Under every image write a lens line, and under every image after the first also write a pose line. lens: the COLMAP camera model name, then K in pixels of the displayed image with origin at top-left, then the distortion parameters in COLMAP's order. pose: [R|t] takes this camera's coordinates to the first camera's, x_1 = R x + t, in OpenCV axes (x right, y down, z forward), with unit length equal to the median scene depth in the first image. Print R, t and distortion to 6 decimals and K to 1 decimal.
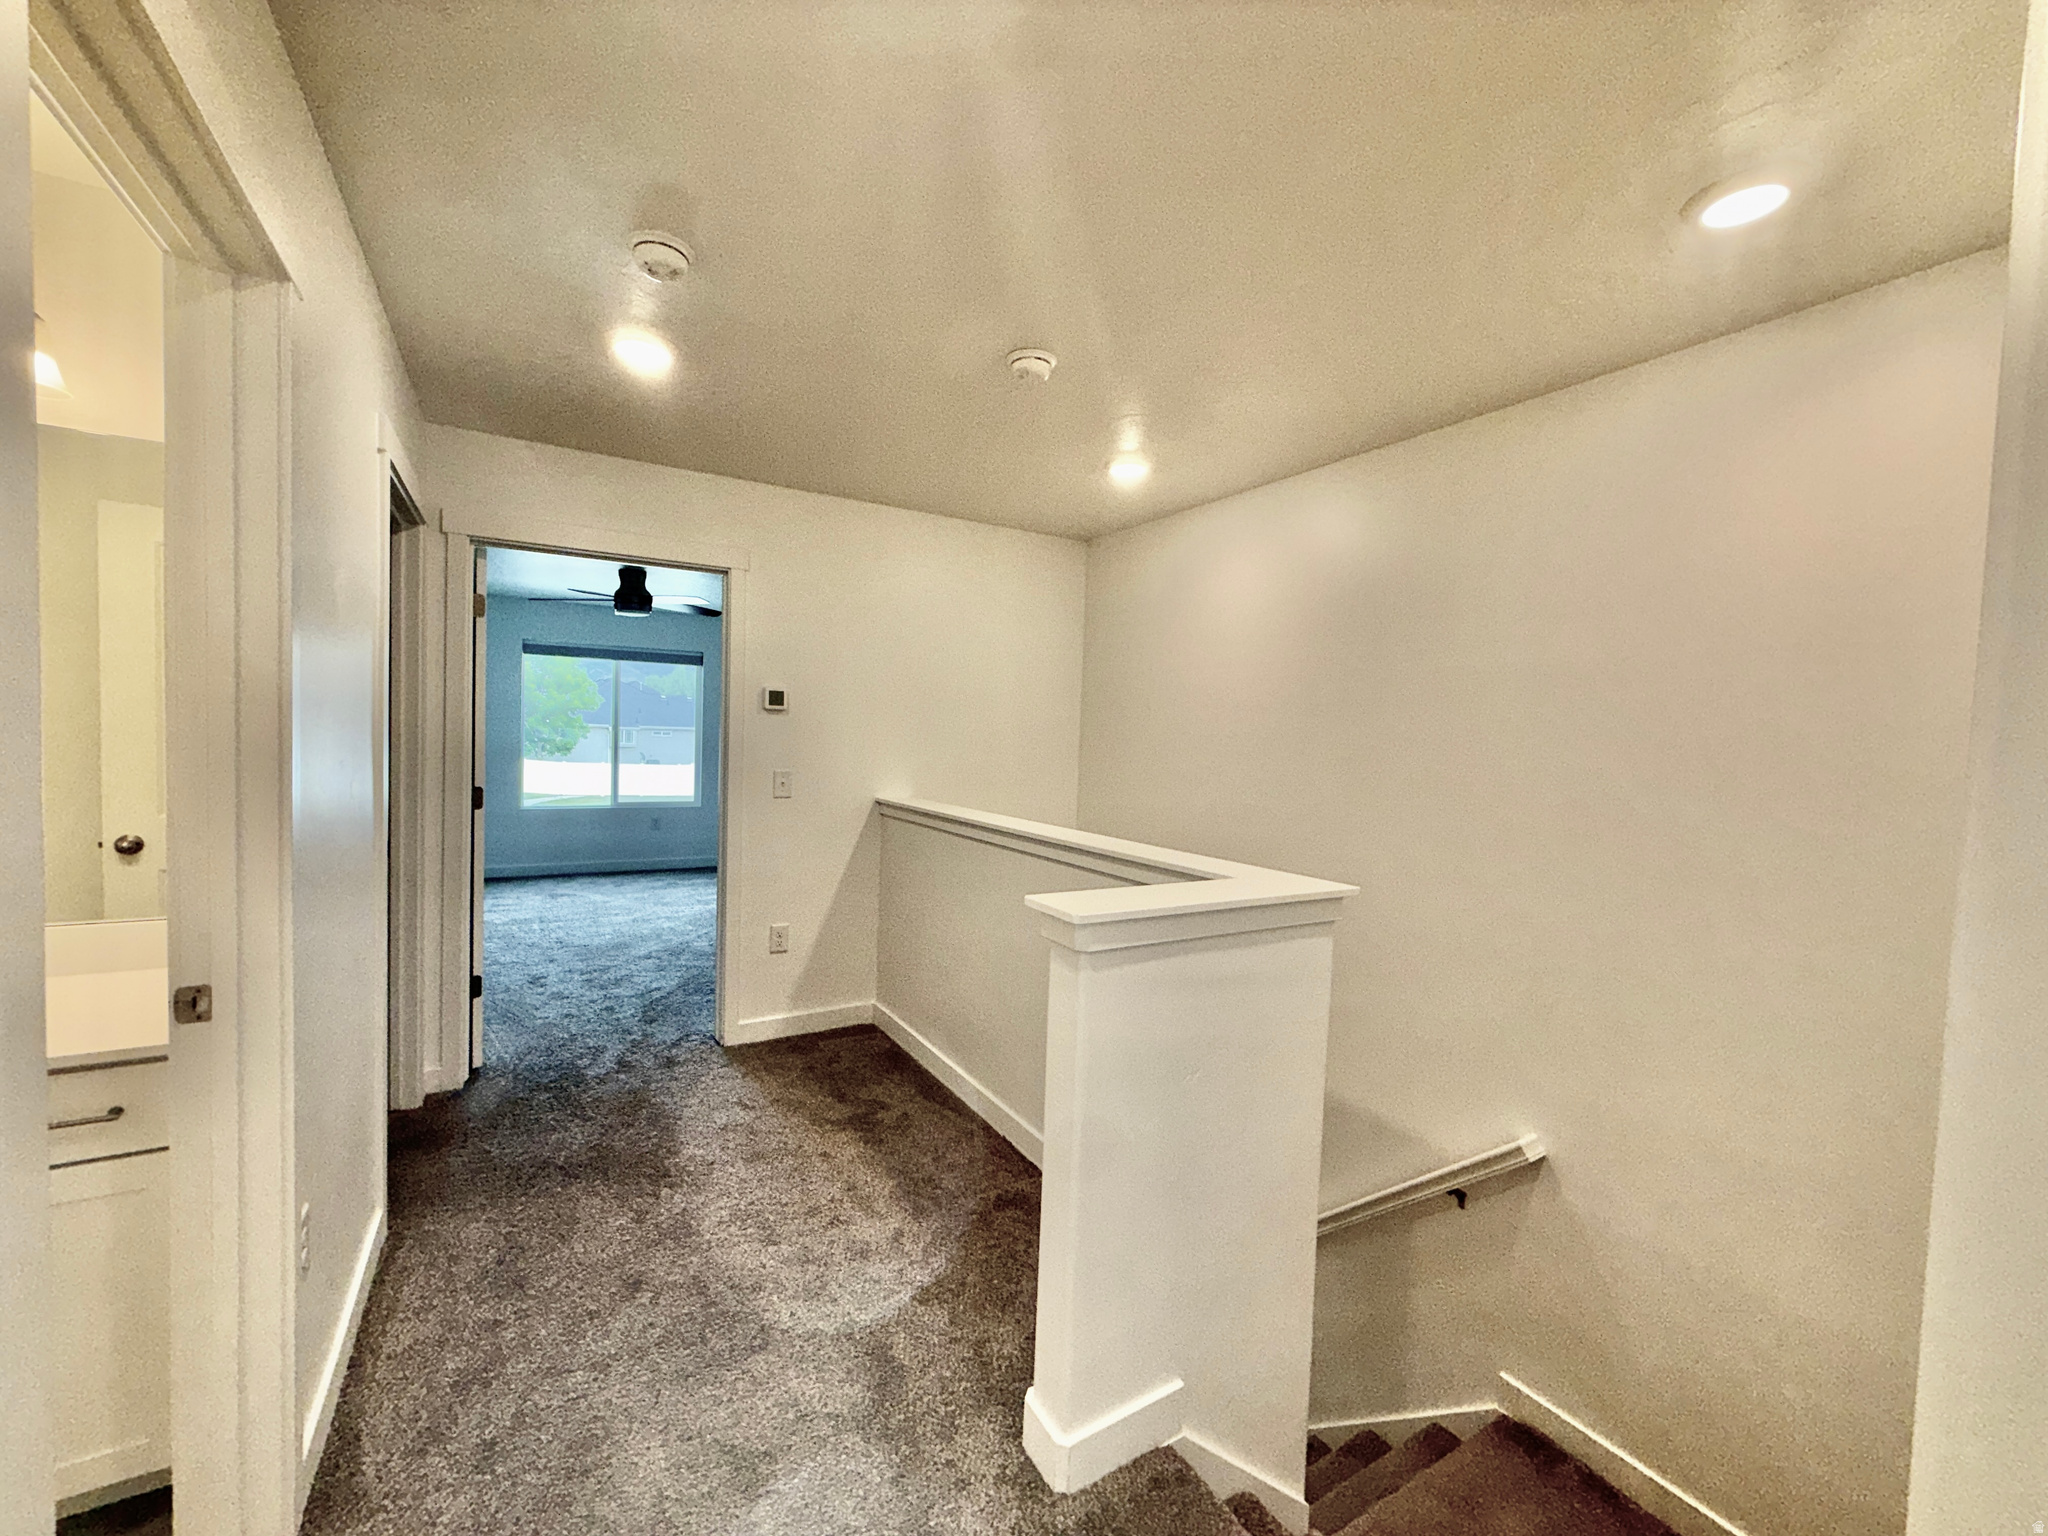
lens RADIAL K [[816.2, 0, 1018.0], [0, 816.2, 773.4], [0, 0, 1]] dist [-0.000339, 0.000058]
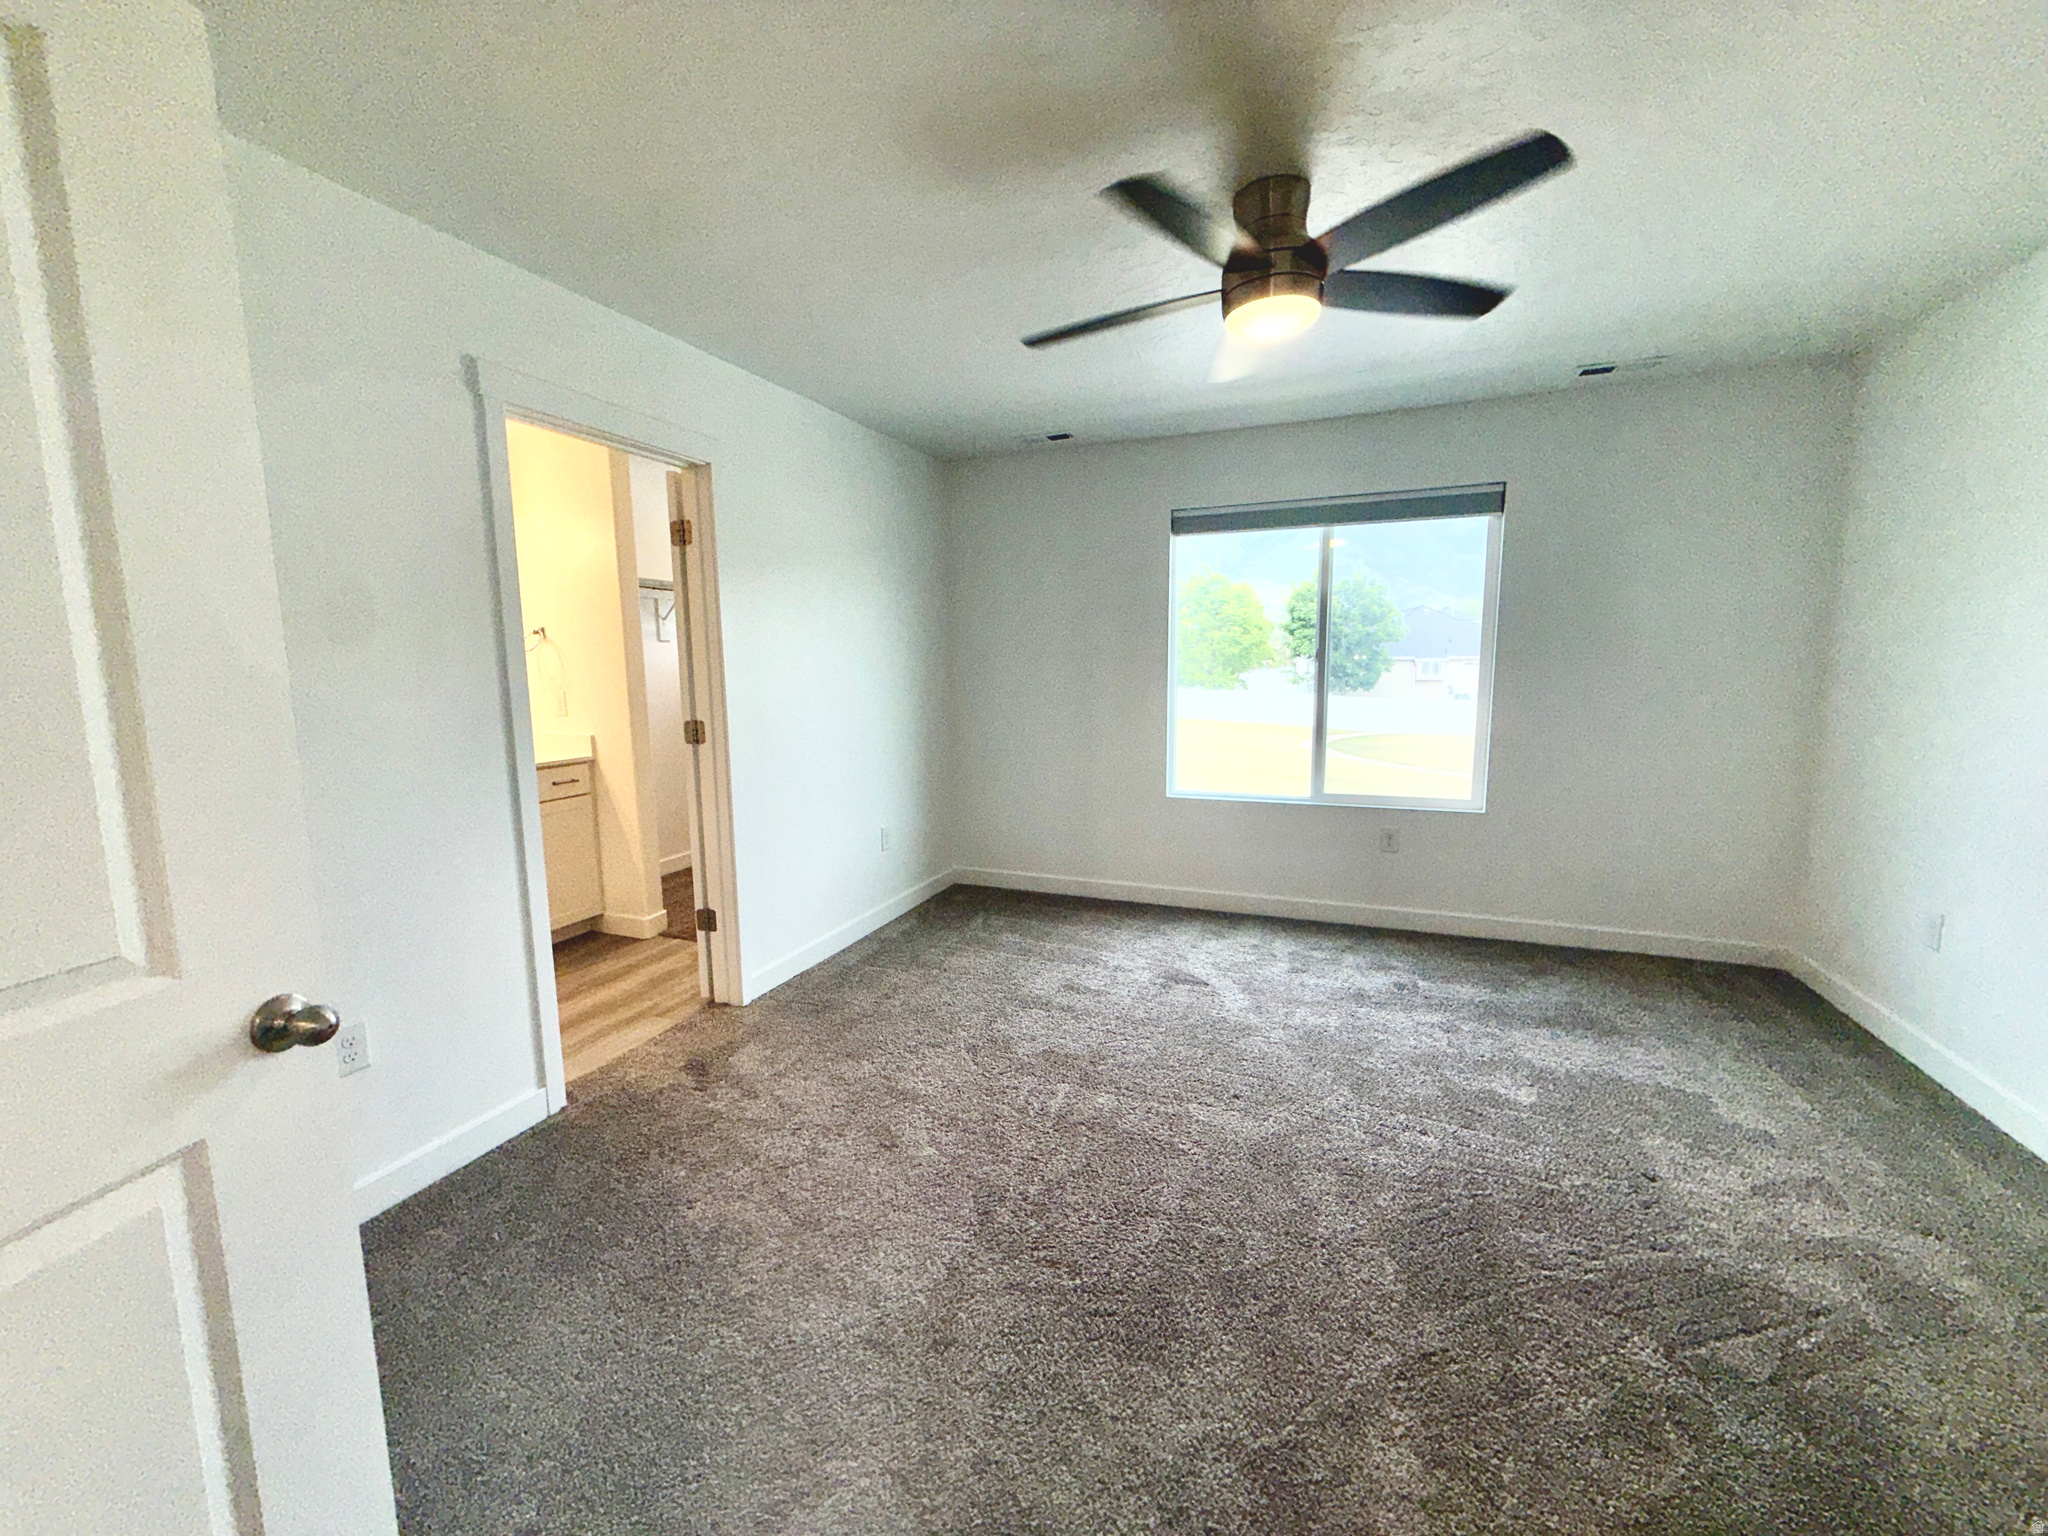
lens RADIAL K [[816.2, 0, 1020.2], [0, 816.2, 756.6], [0, 0, 1]] dist [-0.000339, 0.000058]
pose [[0.590812, 0.048723, -0.805337, -0.167611], [0.002502, 0.998059, 0.062219, -0.021382], [0.806806, -0.038775, 0.589543, 0.500047]]
